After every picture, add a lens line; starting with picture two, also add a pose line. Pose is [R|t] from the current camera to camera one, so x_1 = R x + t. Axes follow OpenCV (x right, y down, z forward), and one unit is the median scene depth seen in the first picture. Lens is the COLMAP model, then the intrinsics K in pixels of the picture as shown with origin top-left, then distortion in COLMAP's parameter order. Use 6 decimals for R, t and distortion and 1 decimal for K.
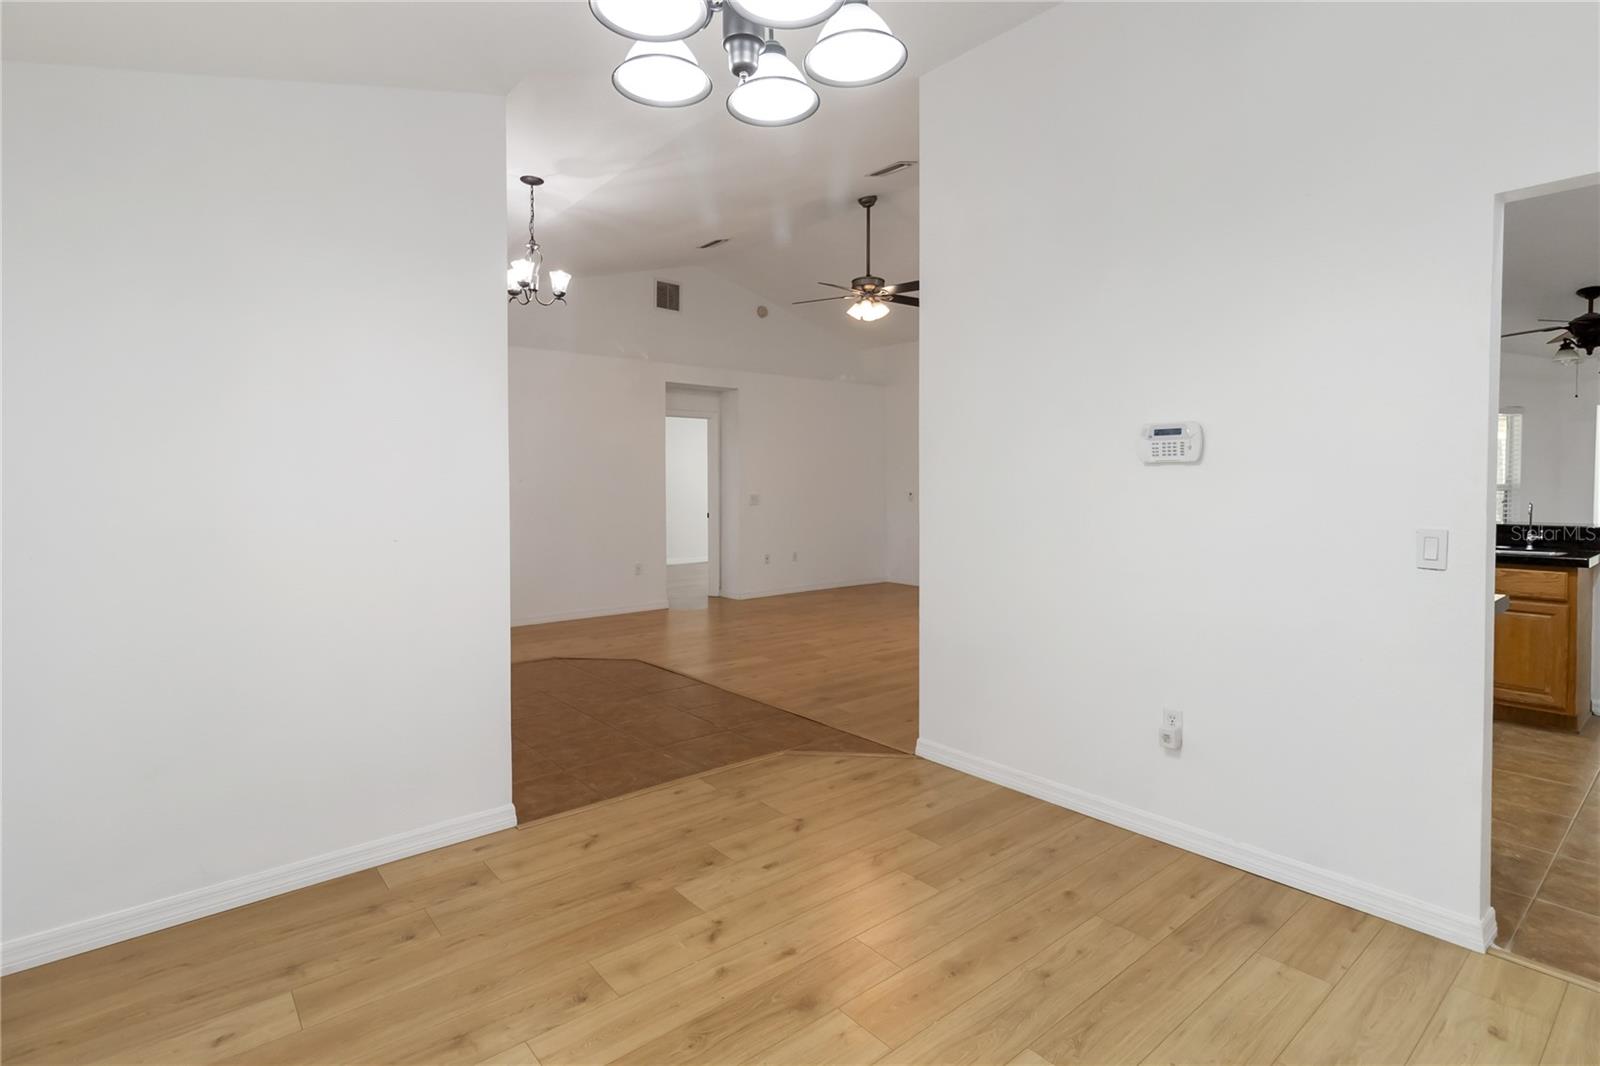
lens RADIAL K [[787.3, 0, 802.0], [0, 787.3, 500.6], [0, 0, 1]] dist [0.001334, 0.001352]
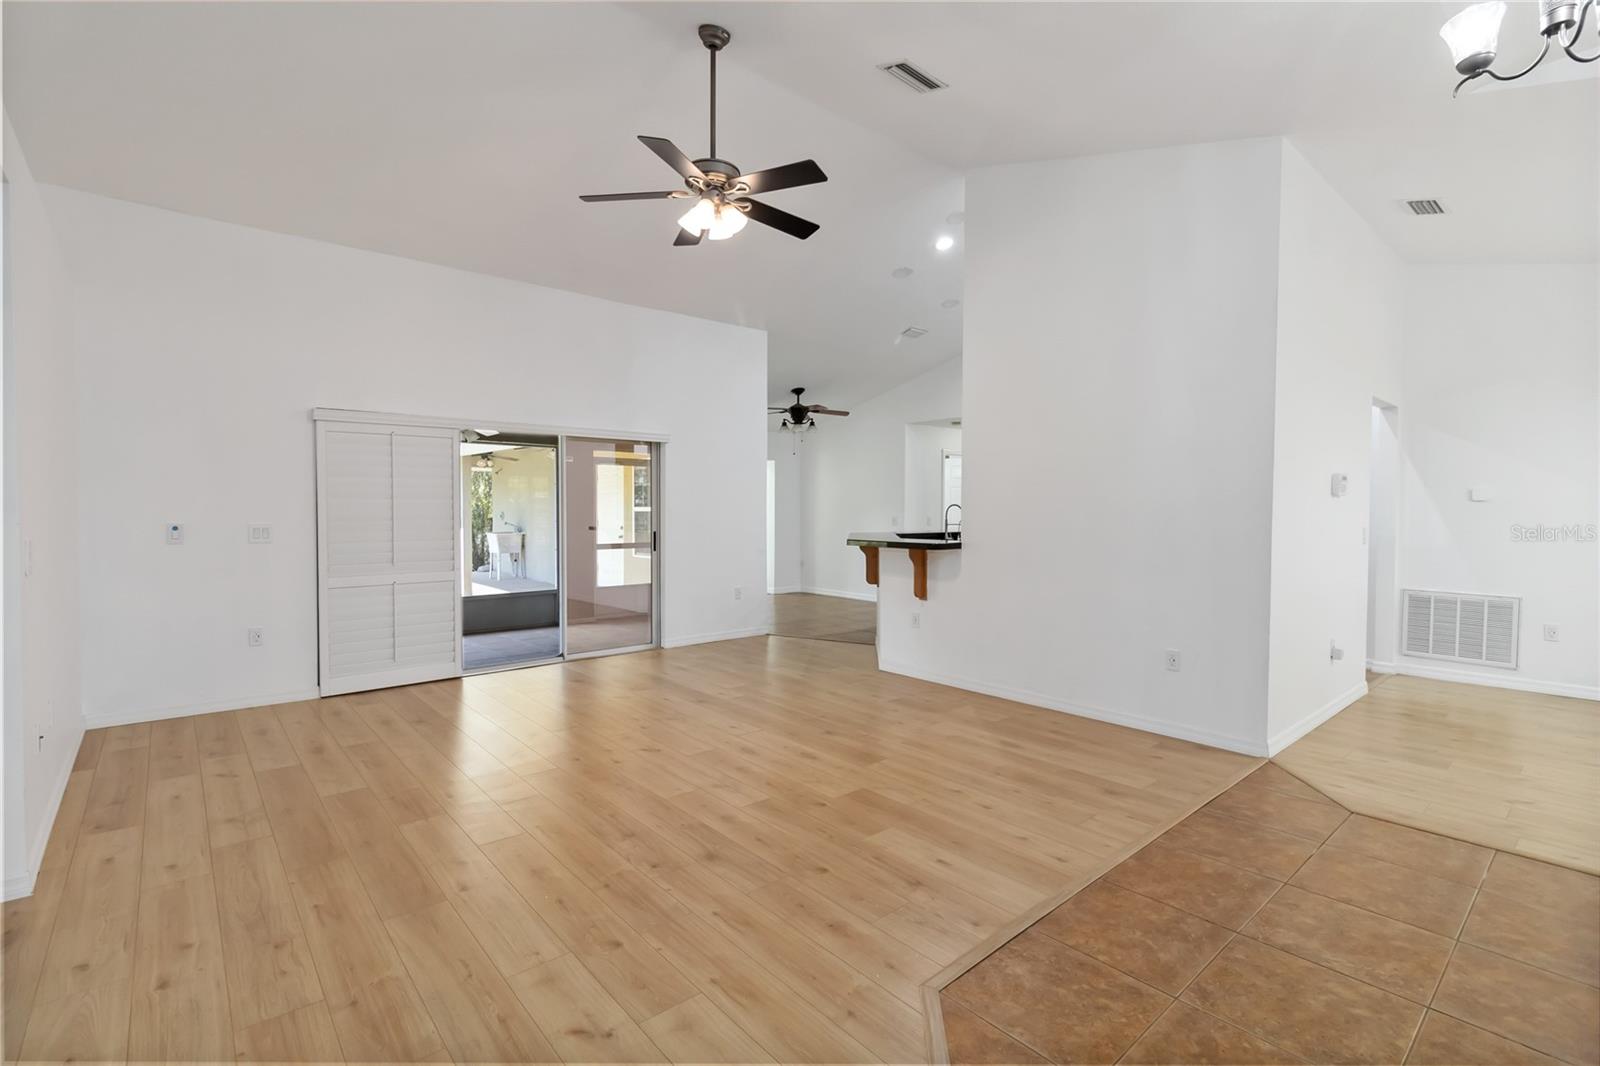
lens RADIAL K [[733.9, 0, 807.5], [0, 733.9, 530.9], [0, 0, 1]] dist [0.001831, 0.000594]
pose [[-0.021909, -0.030993, 0.999279, -0.490111], [0.020623, 0.999293, 0.031445, -0.020261], [-0.999547, 0.021298, -0.021255, 0.960494]]
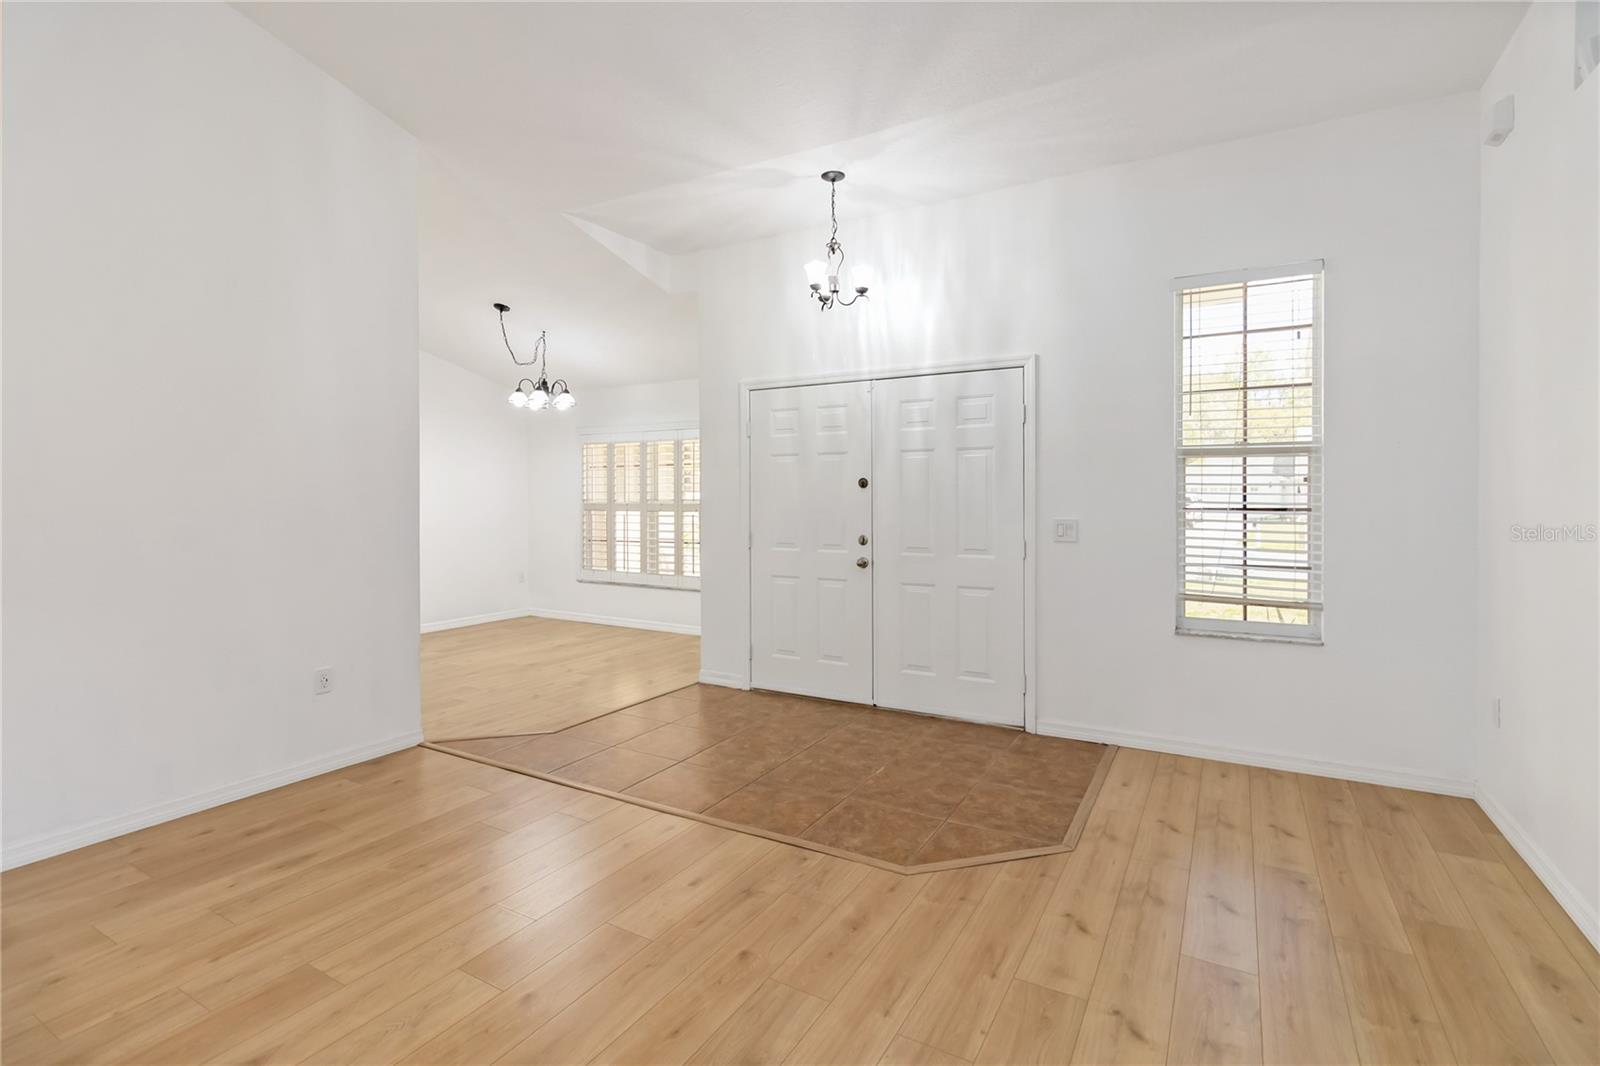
lens RADIAL K [[742.1, 0, 808.4], [0, 742.1, 504.6], [0, 0, 1]] dist [0.001670, -0.000256]
pose [[-0.937689, 0.007603, -0.347392, -0.001640], [-0.003968, 0.999461, 0.032586, -0.028237], [0.347452, 0.031934, -0.937154, 1.258392]]
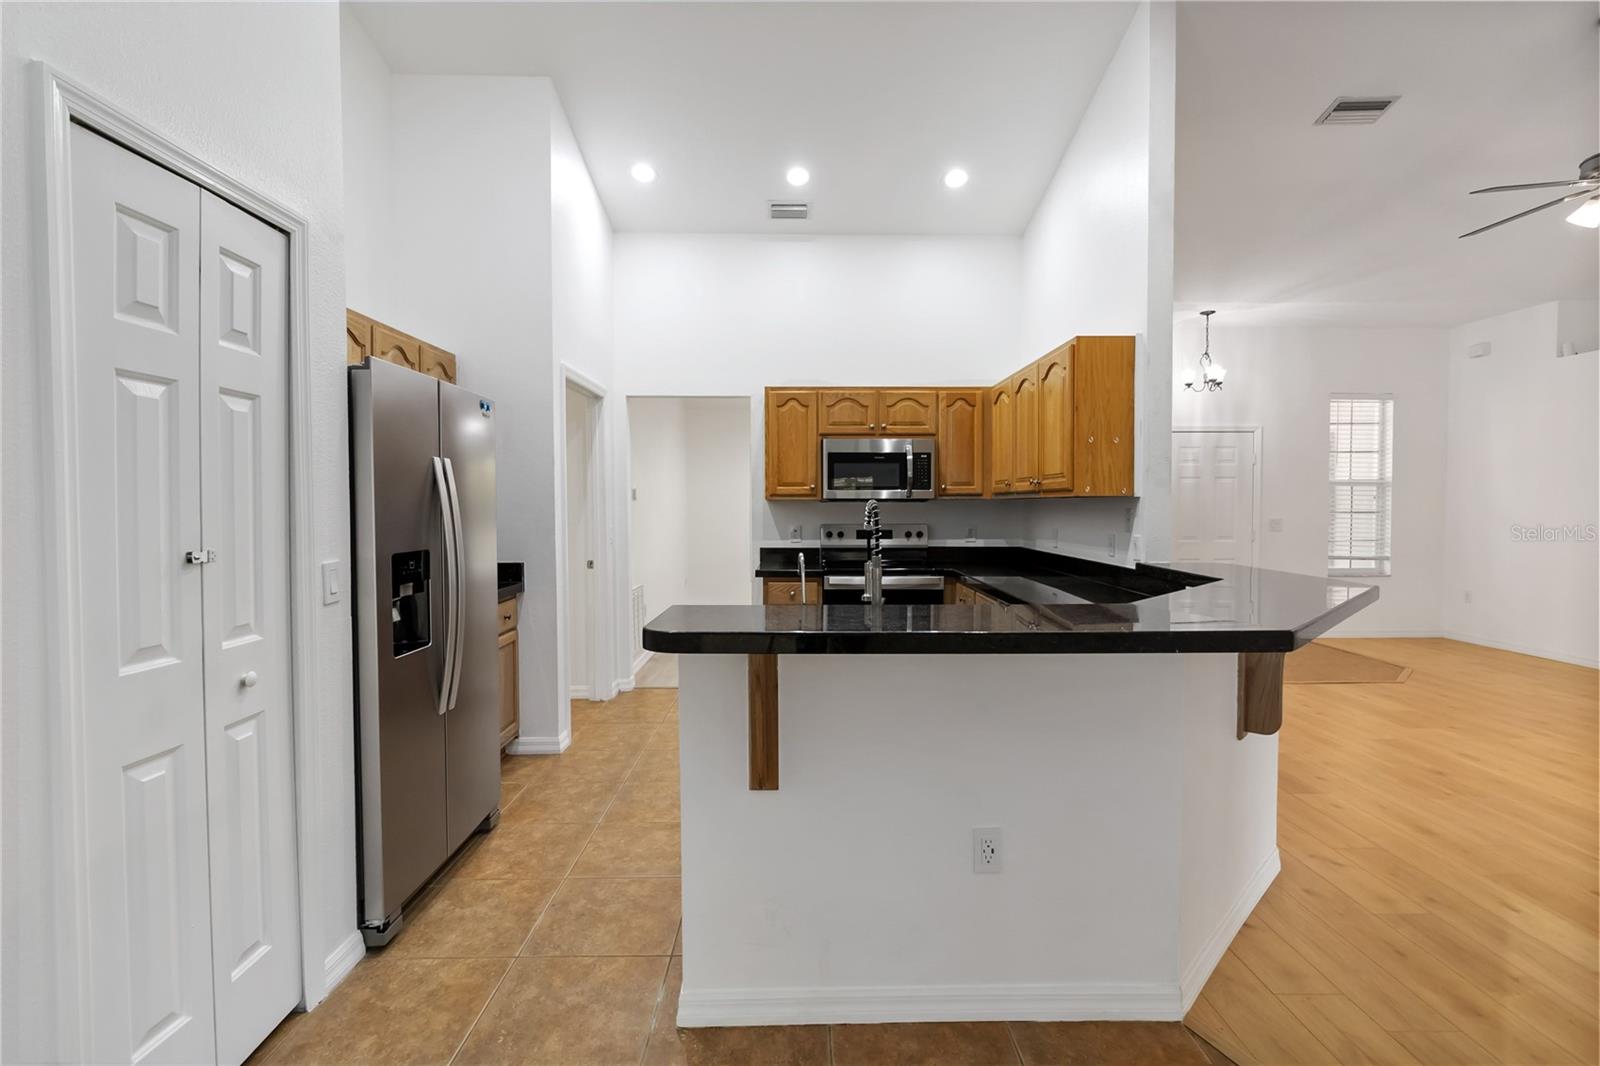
lens RADIAL K [[735.6, 0, 806.3], [0, 735.6, 522.3], [0, 0, 1]] dist [0.004293, 0.000125]
pose [[-0.630210, 0.022407, -0.776101, 0.896441], [-0.015198, 0.999036, 0.041184, -0.025712], [0.776276, 0.037750, -0.629262, 0.903199]]
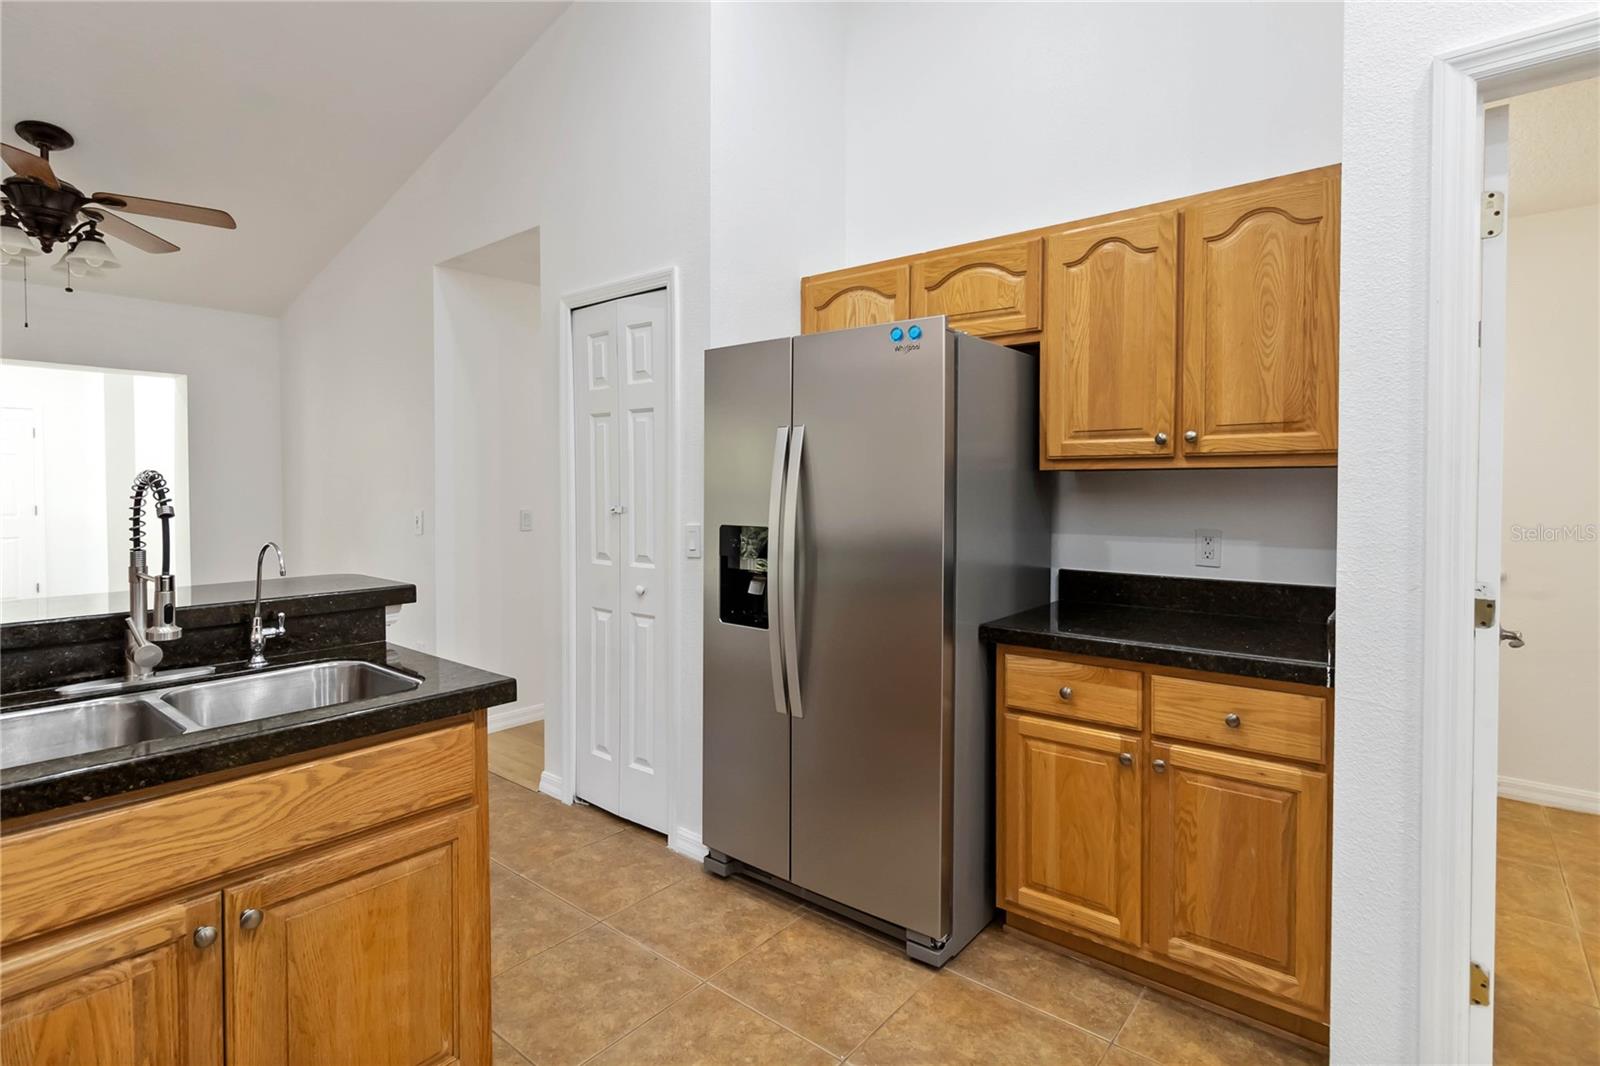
lens RADIAL K [[799.0, 0, 801.0], [0, 799.0, 500.5], [0, 0, 1]] dist [0.000096, -0.000369]
pose [[-0.180073, -0.019818, 0.983454, 0.347860], [0.026293, 0.999343, 0.024952, -0.014797], [-0.983302, 0.030352, -0.179434, 0.567690]]
